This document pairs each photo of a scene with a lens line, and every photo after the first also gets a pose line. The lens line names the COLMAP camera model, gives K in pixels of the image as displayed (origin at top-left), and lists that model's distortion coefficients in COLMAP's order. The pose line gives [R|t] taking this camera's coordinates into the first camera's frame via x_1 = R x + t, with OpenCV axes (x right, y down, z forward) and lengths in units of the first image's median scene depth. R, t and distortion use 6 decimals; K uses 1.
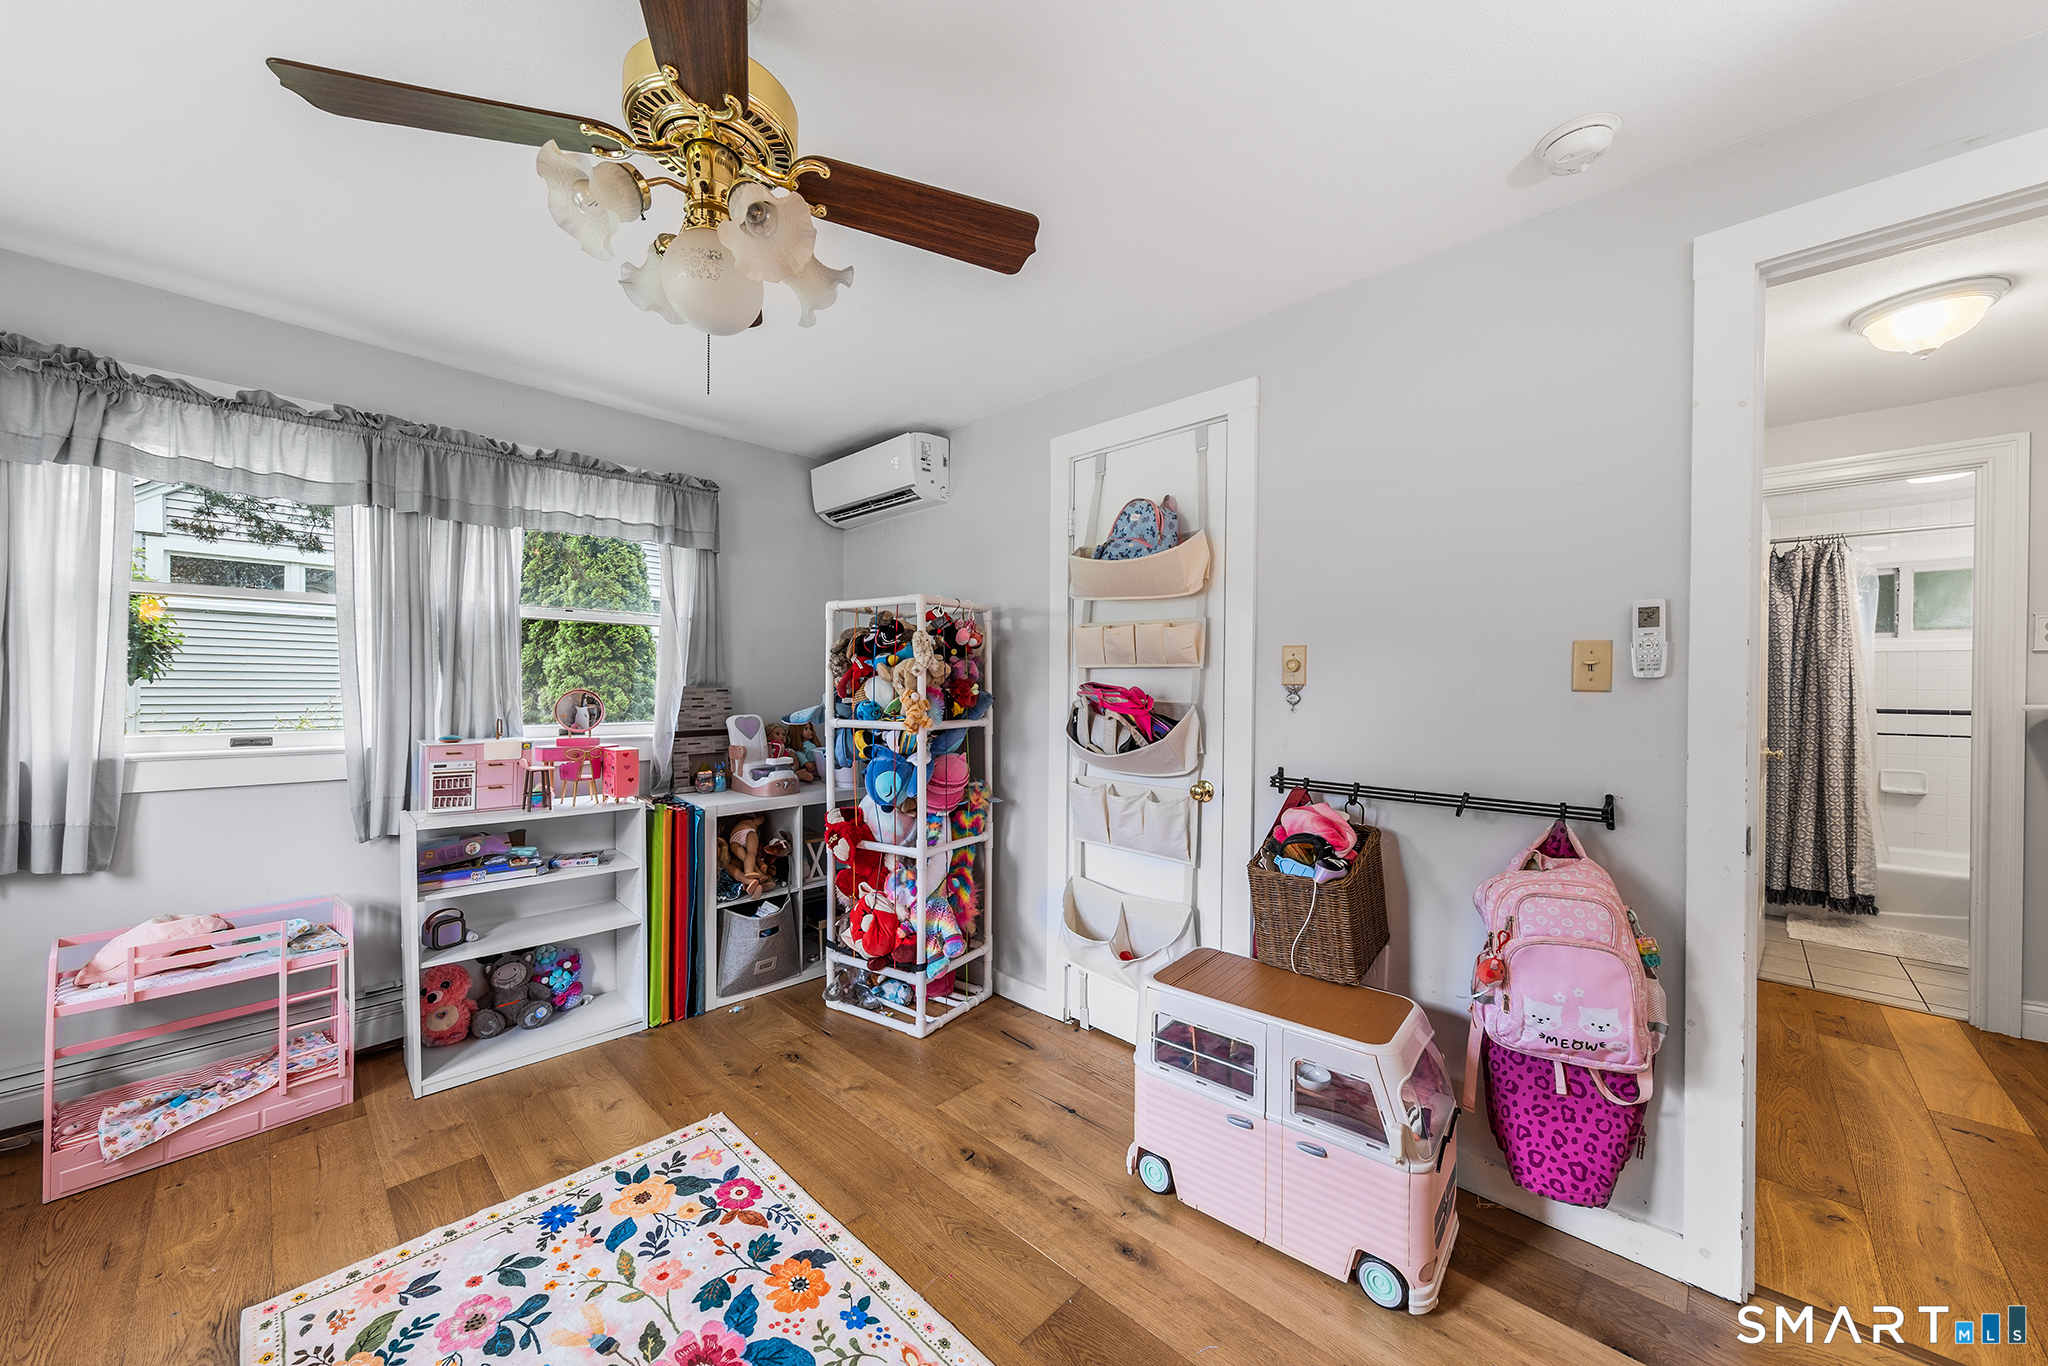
lens RADIAL K [[741.7, 0, 1014.6], [0, 741.7, 680.0], [0, 0, 1]] dist [0.001474, -0.000191]
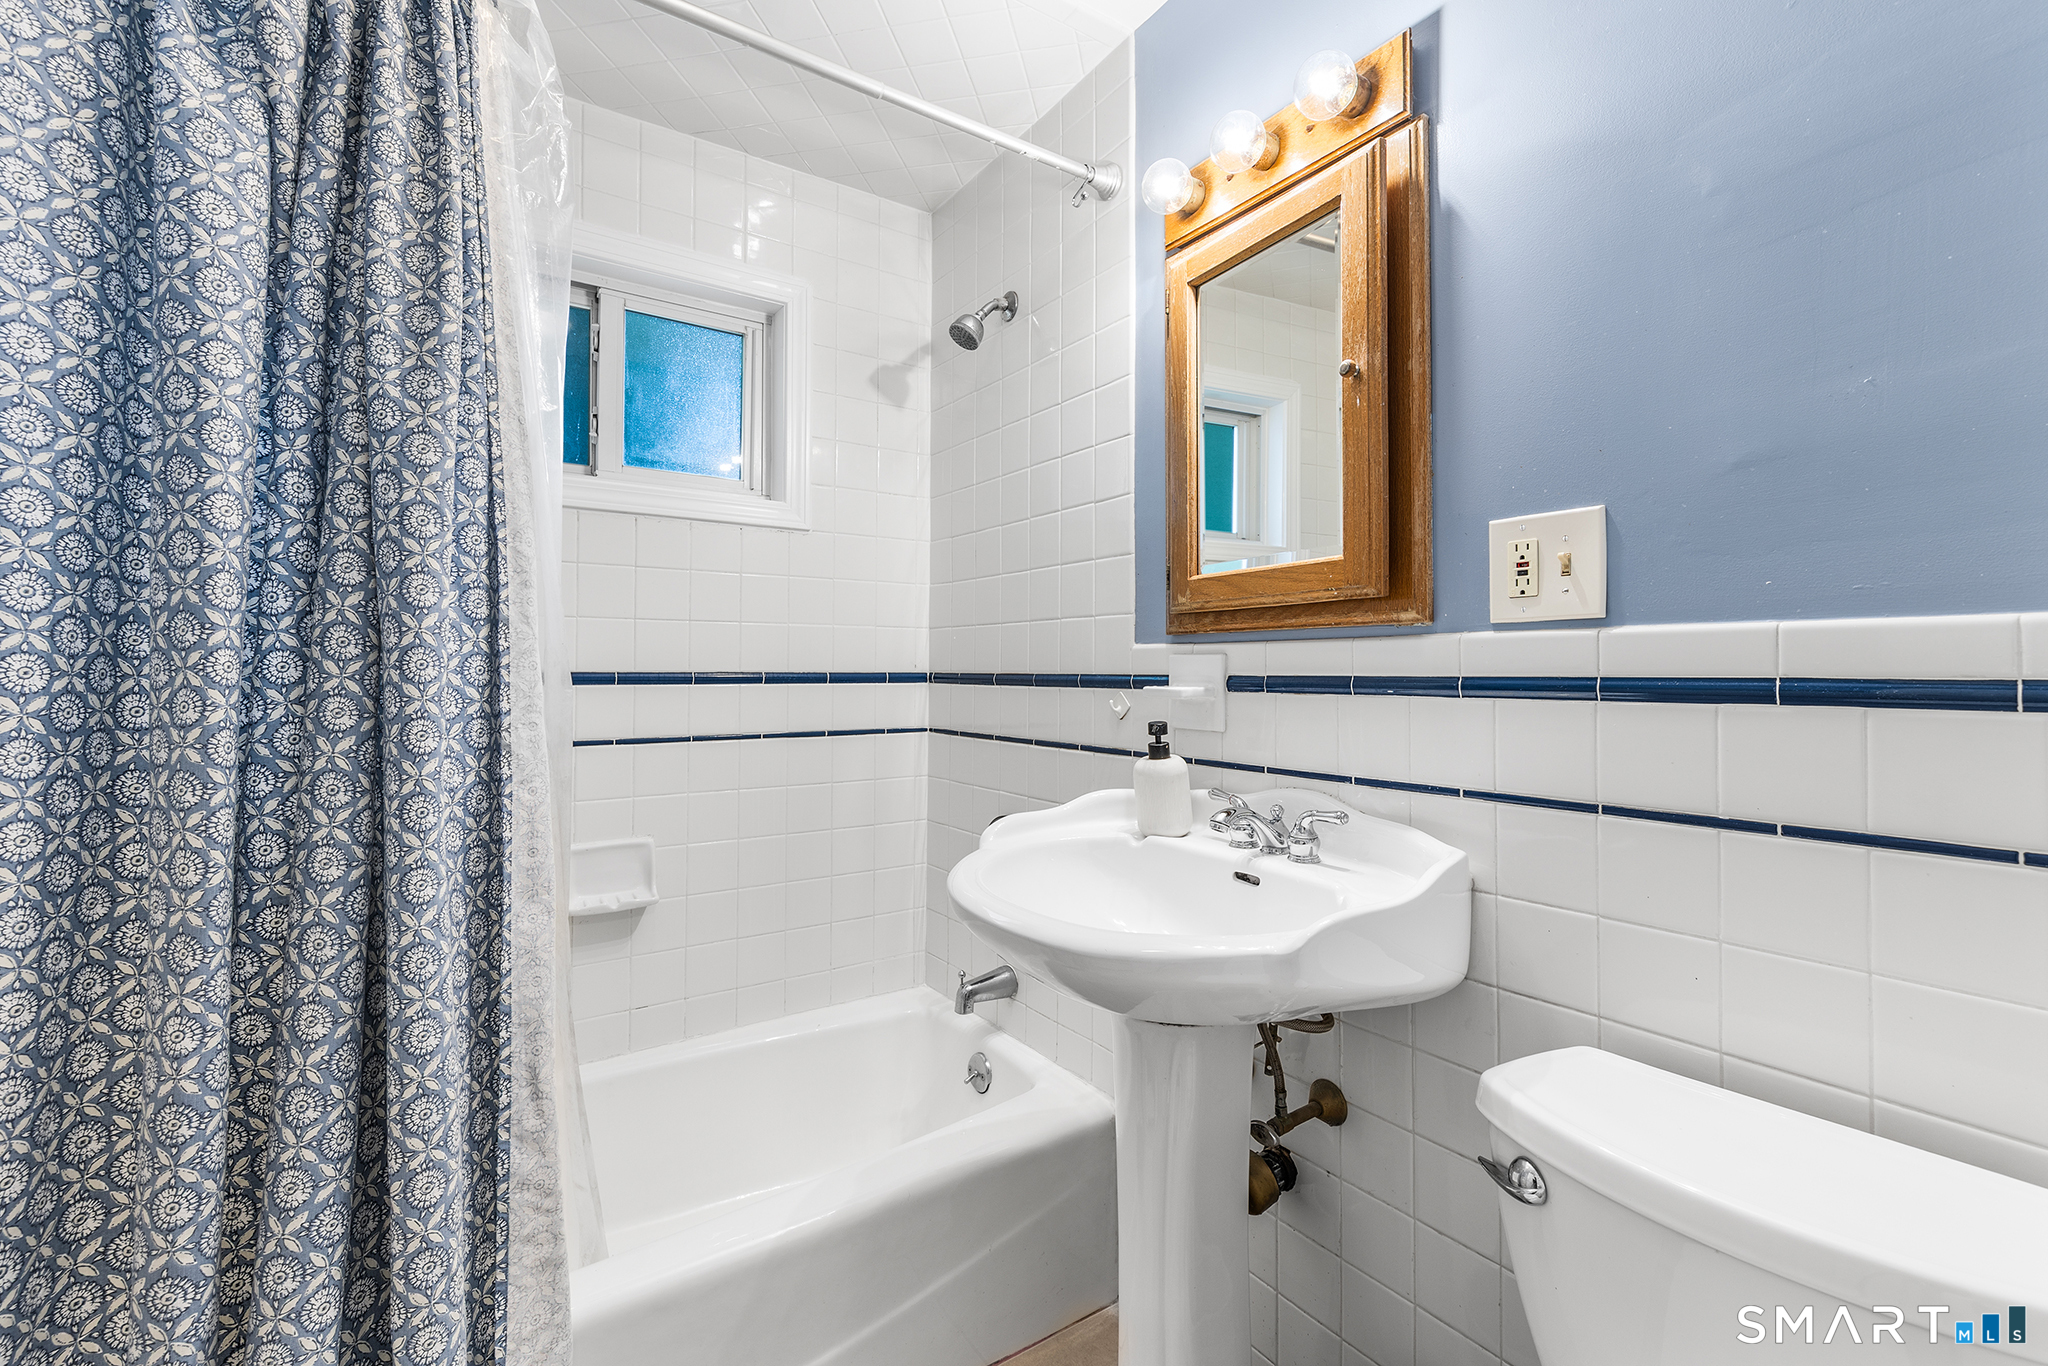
lens RADIAL K [[881.8, 0, 1018.5], [0, 881.8, 674.4], [0, 0, 1]] dist [0.003174, 0.000052]
pose [[0.191167, -0.003916, 0.981550, 0.247302], [-0.006604, 0.999964, 0.005276, 0.010680], [-0.981535, -0.007491, 0.191134, 0.219277]]
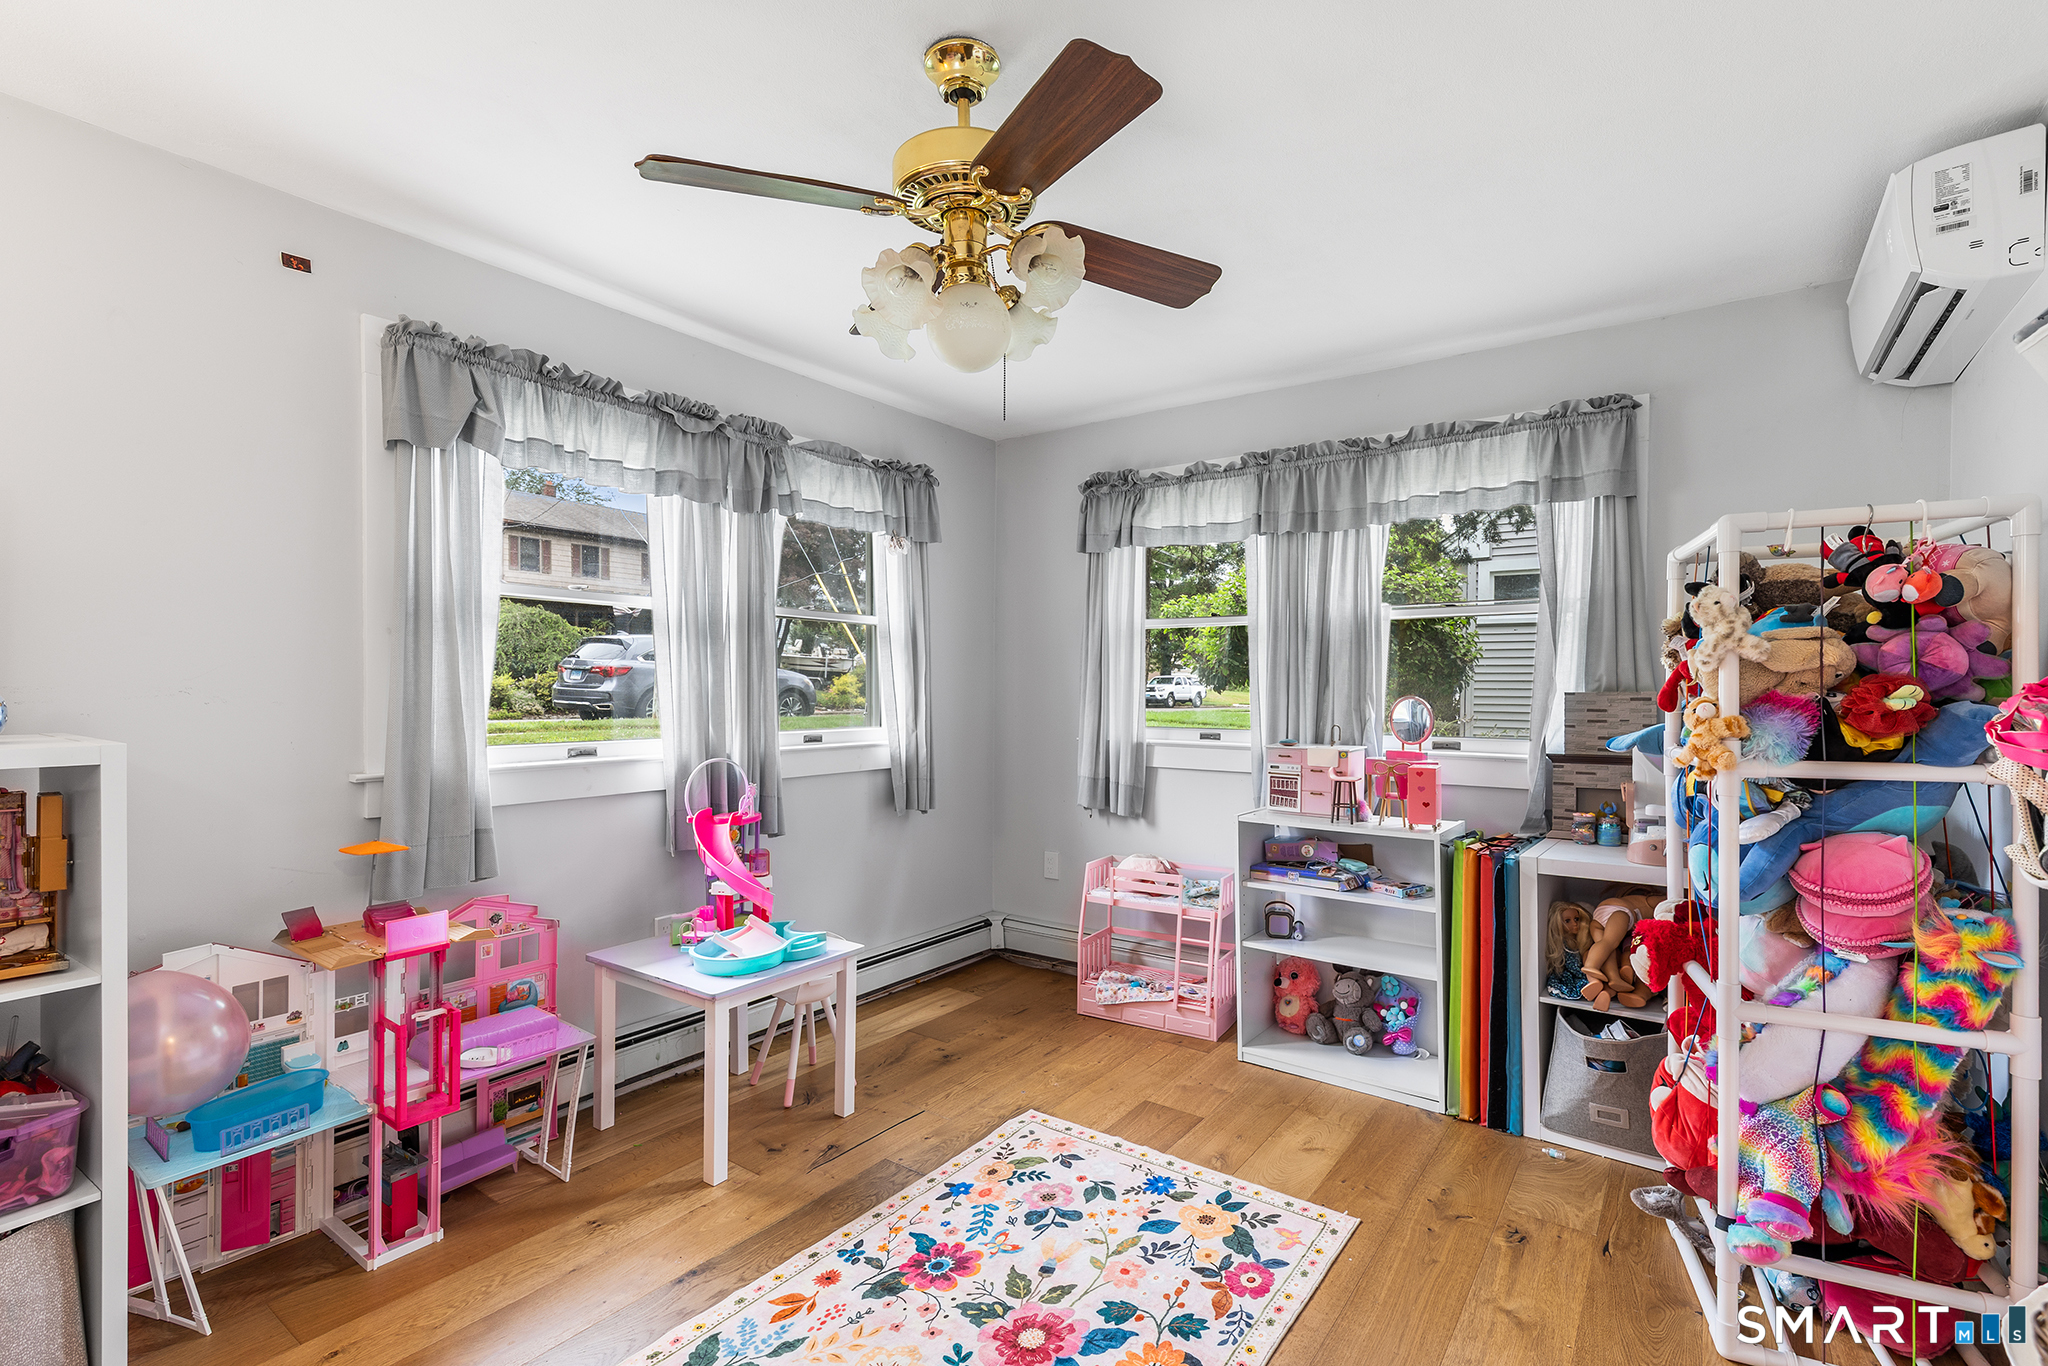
lens RADIAL K [[930.1, 0, 1024.0], [0, 930.1, 693.1], [0, 0, 1]] dist [0.015252, 0.000486]
pose [[0.144208, -0.001842, -0.989546, 0.578780], [0.006173, 0.999980, -0.000962, 0.009652], [0.989528, -0.005970, 0.144217, 0.511414]]
